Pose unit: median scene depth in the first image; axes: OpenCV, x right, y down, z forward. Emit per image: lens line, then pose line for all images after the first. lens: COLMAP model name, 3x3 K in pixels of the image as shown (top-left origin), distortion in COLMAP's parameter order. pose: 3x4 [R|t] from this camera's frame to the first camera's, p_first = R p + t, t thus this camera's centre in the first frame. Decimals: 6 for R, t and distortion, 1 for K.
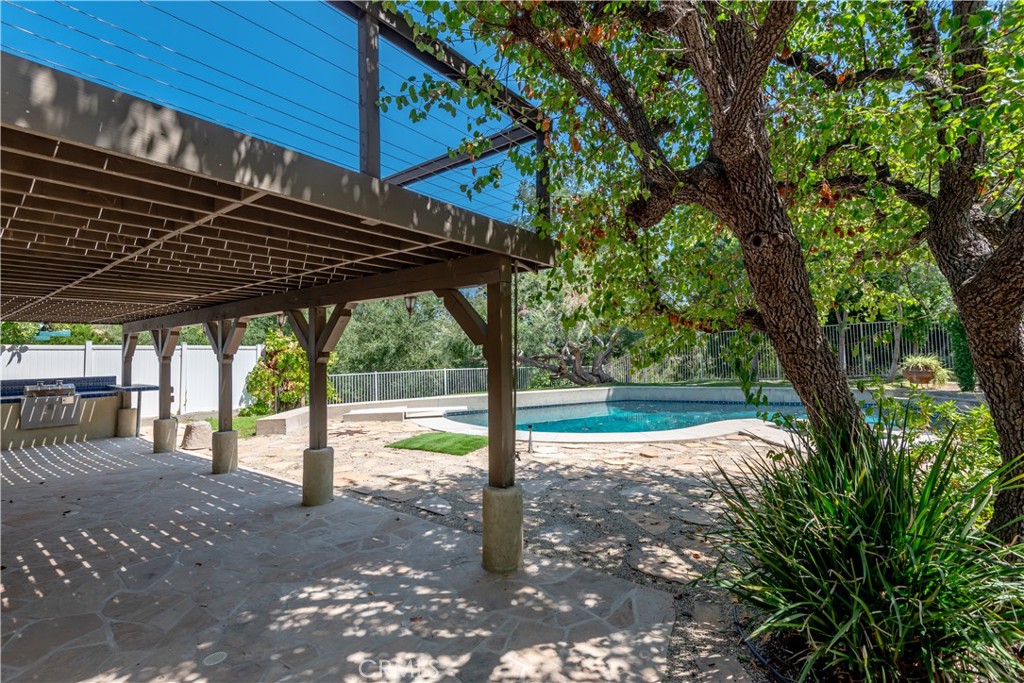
lens RADIAL K [[471.0, 0, 508.6], [0, 471.0, 339.7], [0, 0, 1]] dist [0.011974, -0.000224]
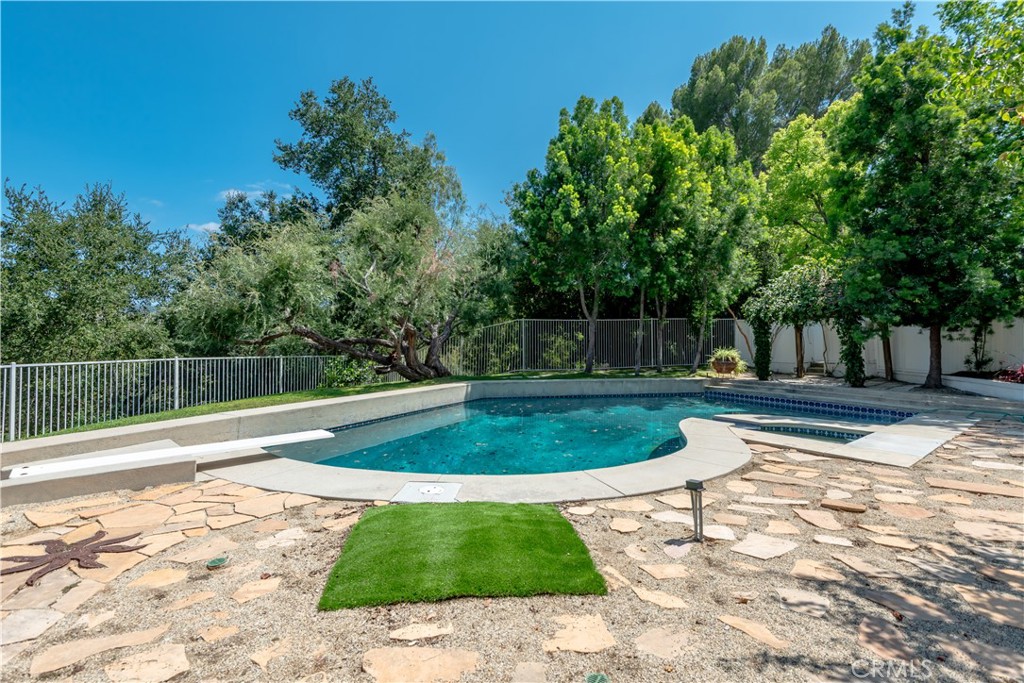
lens RADIAL K [[471.0, 0, 509.2], [0, 471.0, 331.5], [0, 0, 1]] dist [0.011974, -0.000224]
pose [[0.795412, 0.038463, 0.604847, -0.204395], [-0.045340, 0.998964, -0.003901, 0.017863], [-0.604371, -0.024321, 0.796332, 0.369488]]
